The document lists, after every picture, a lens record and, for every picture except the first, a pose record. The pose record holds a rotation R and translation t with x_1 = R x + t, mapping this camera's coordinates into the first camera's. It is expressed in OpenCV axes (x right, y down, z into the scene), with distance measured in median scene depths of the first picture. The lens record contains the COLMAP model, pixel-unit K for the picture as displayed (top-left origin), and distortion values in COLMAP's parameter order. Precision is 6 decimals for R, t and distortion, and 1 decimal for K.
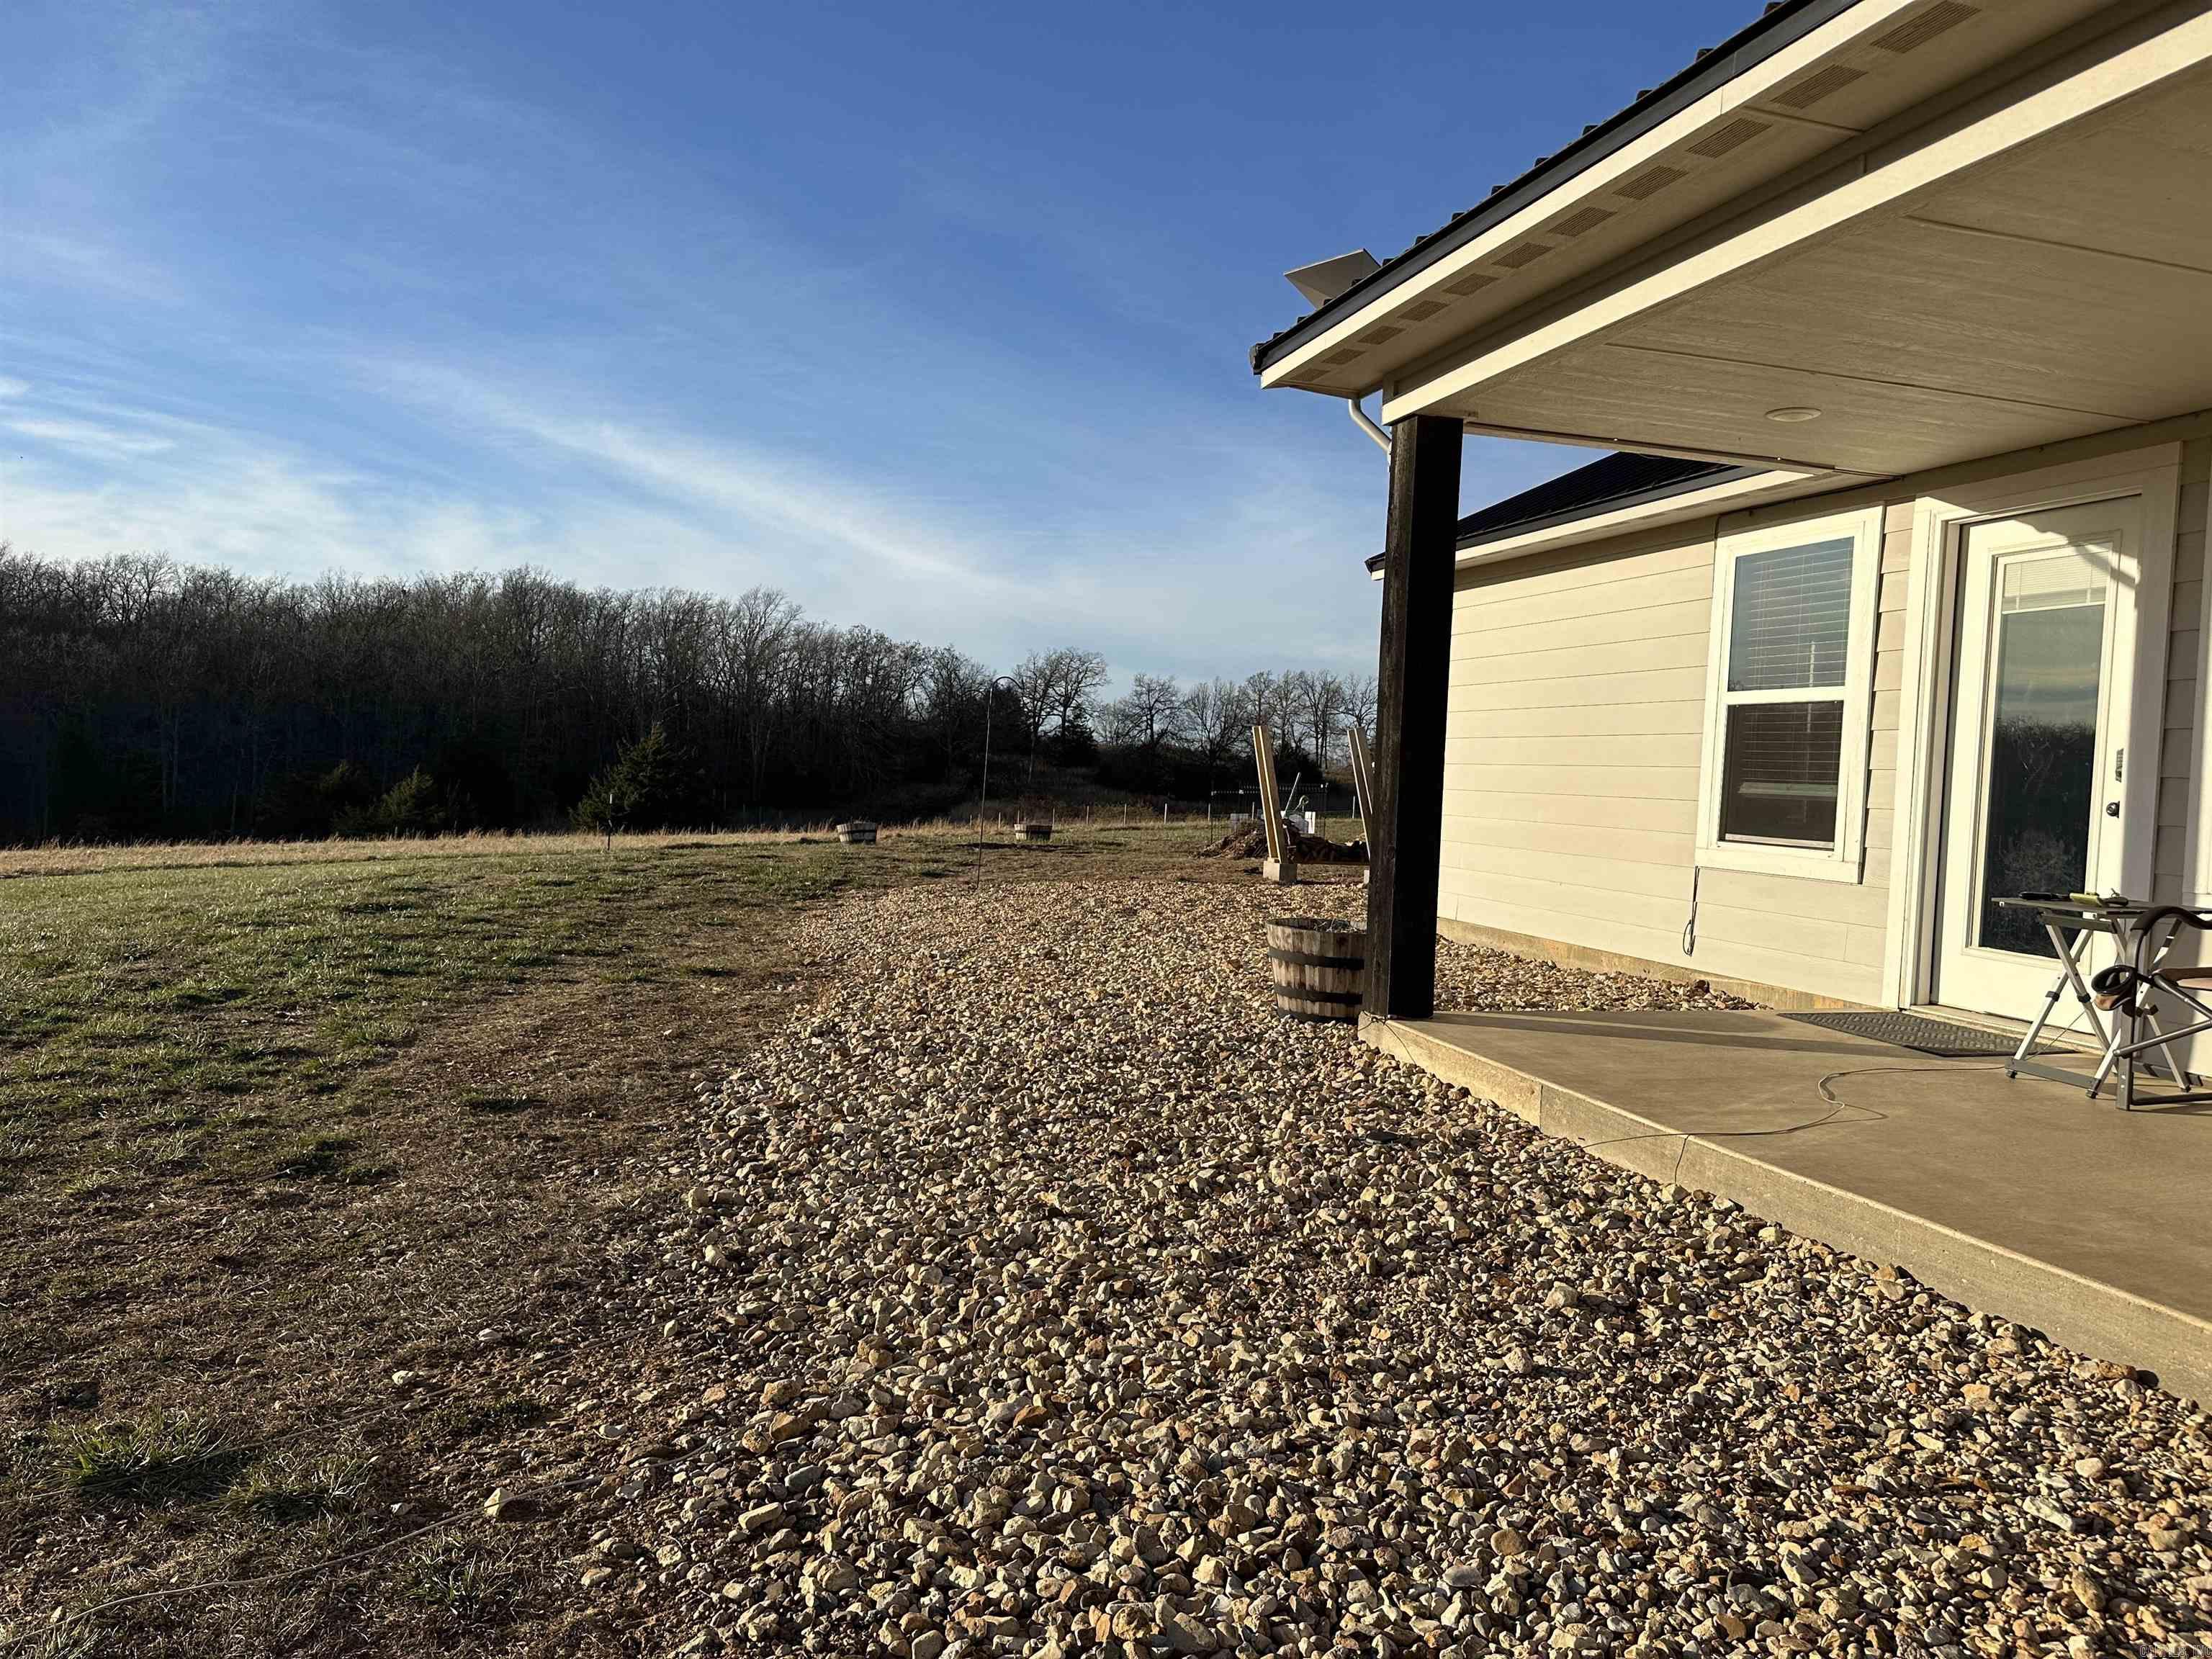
lens RADIAL K [[1574.8, 0, 1106.0], [0, 1574.8, 829.5], [0, 0, 1]] dist [0.093588, -0.083580]
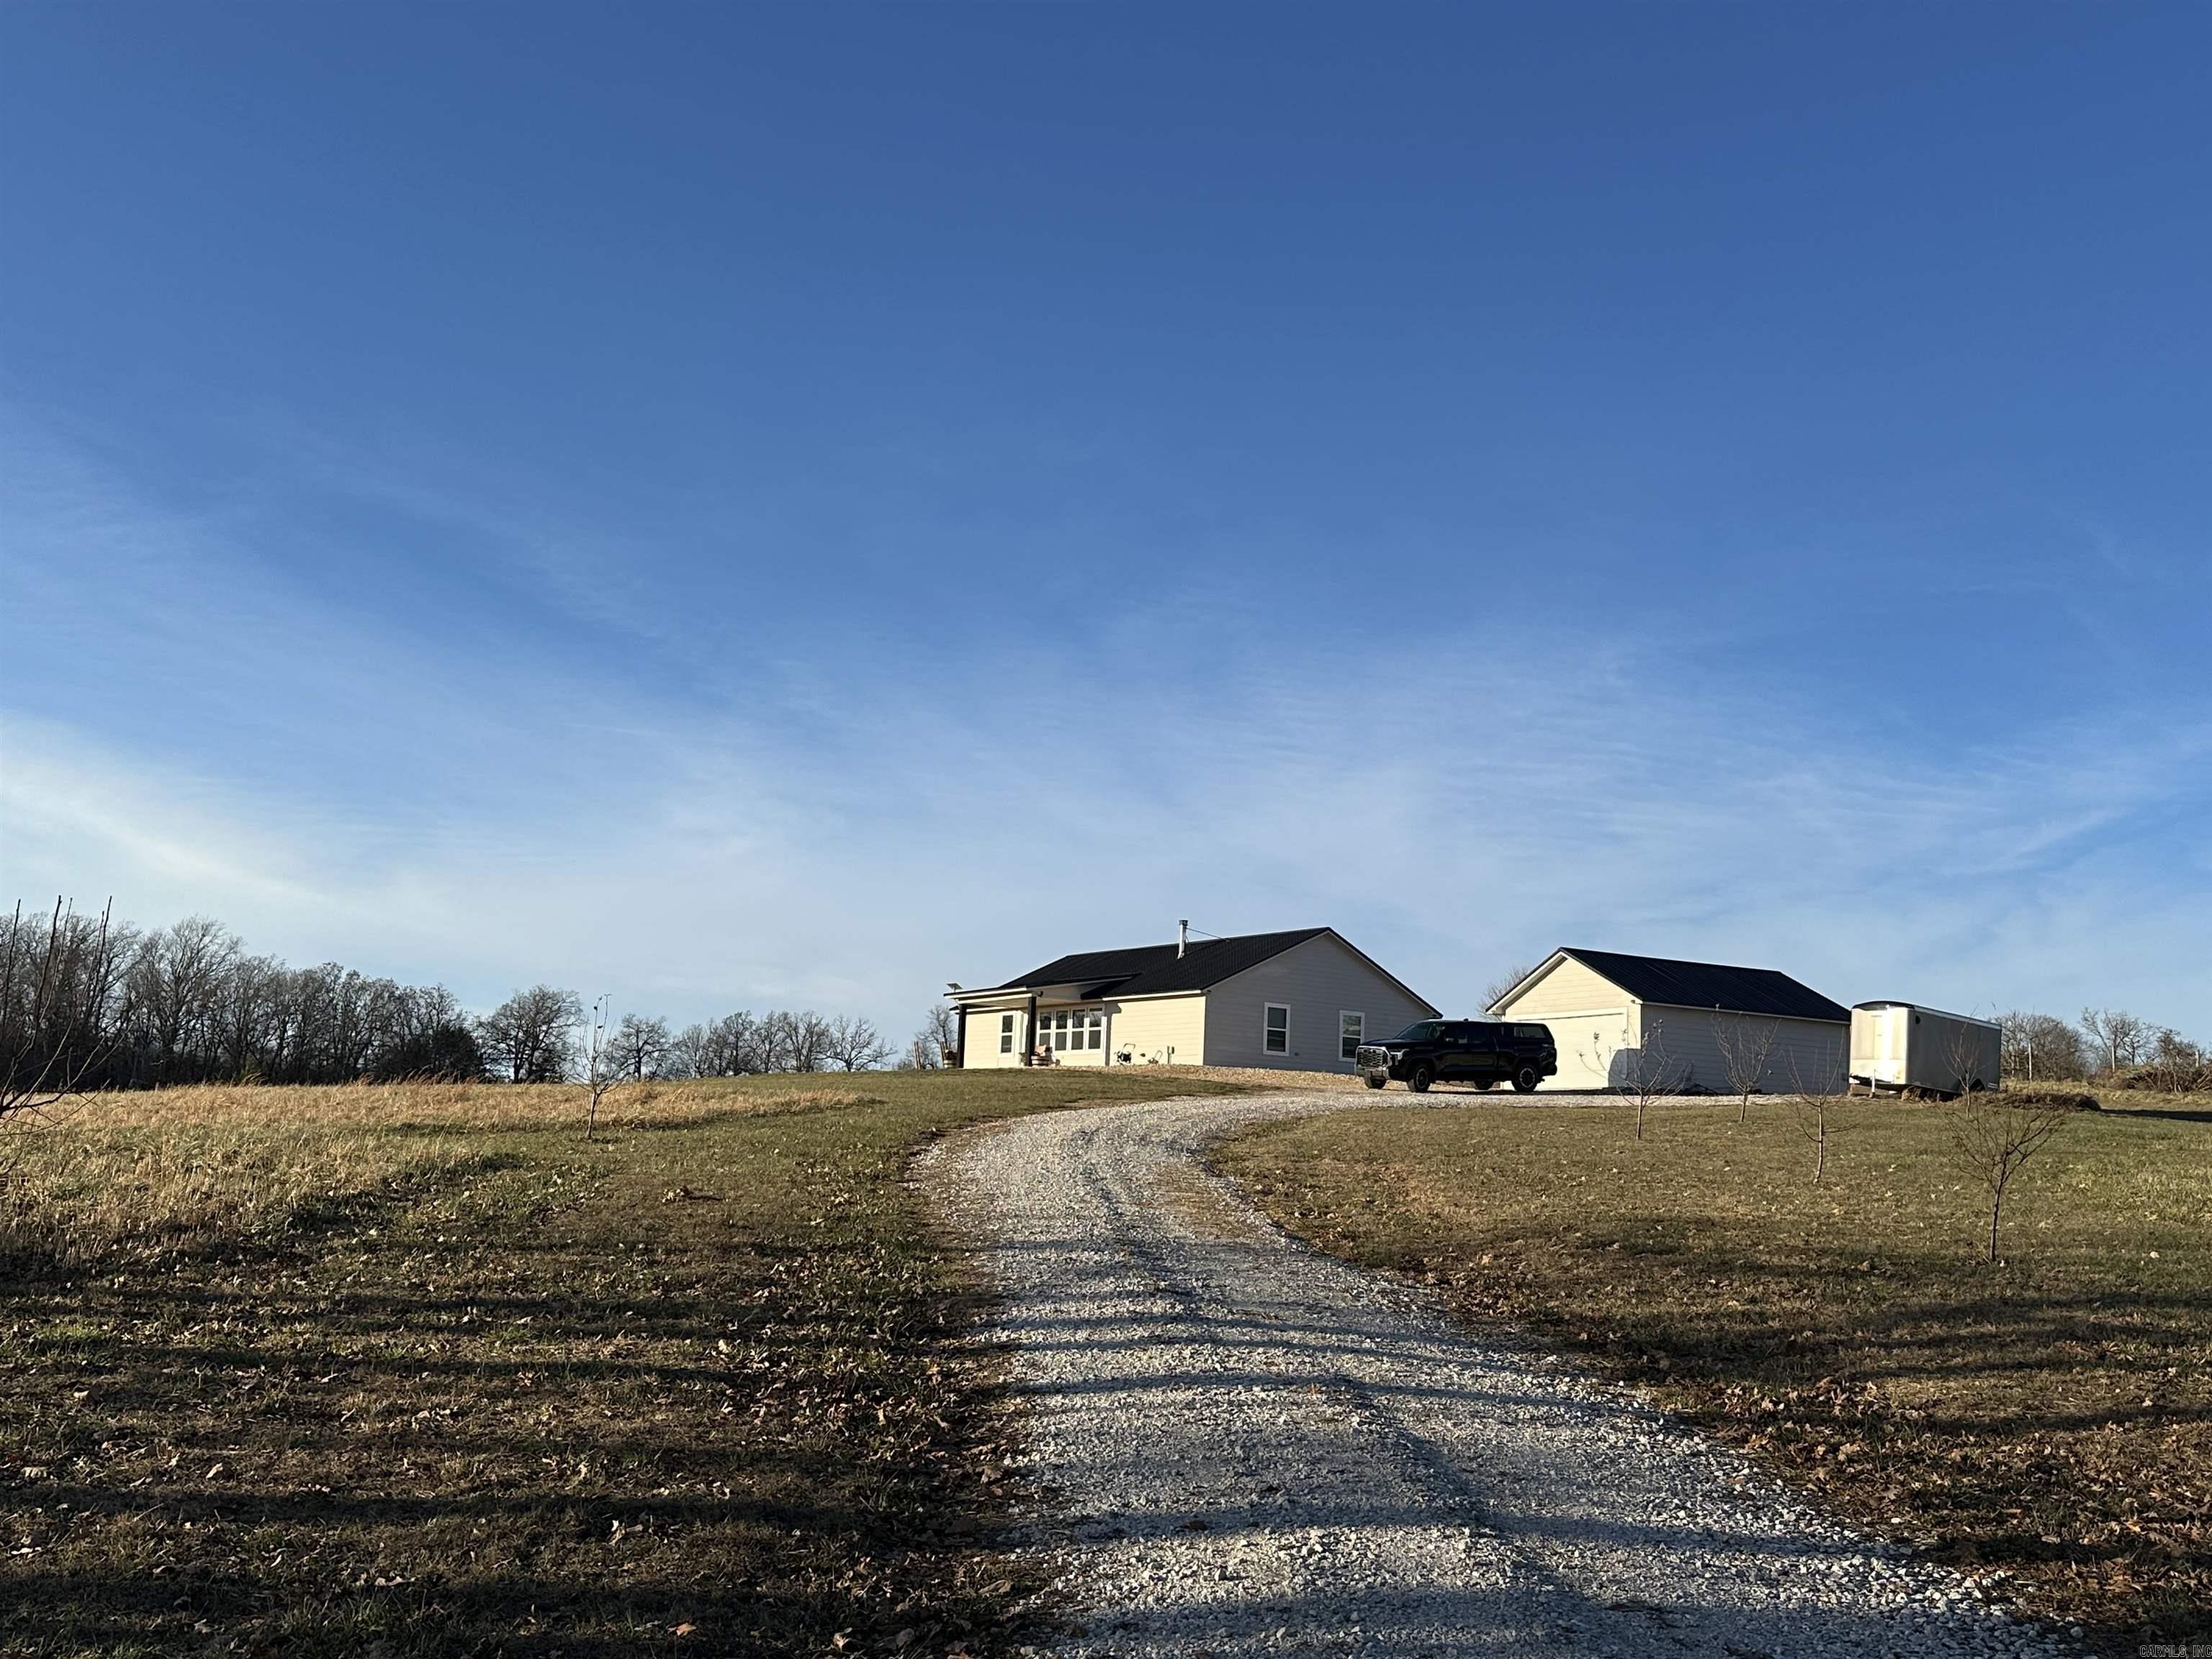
lens RADIAL K [[2193.6, 0, 1109.5], [0, 2193.6, 747.6], [0, 0, 1]] dist [0.466085, -1.113130]
pose [[0.953358, 0.061574, 0.295494, -0.122078], [0.003066, 0.976946, -0.213463, 0.044015], [-0.301826, 0.204413, 0.931191, -0.487696]]
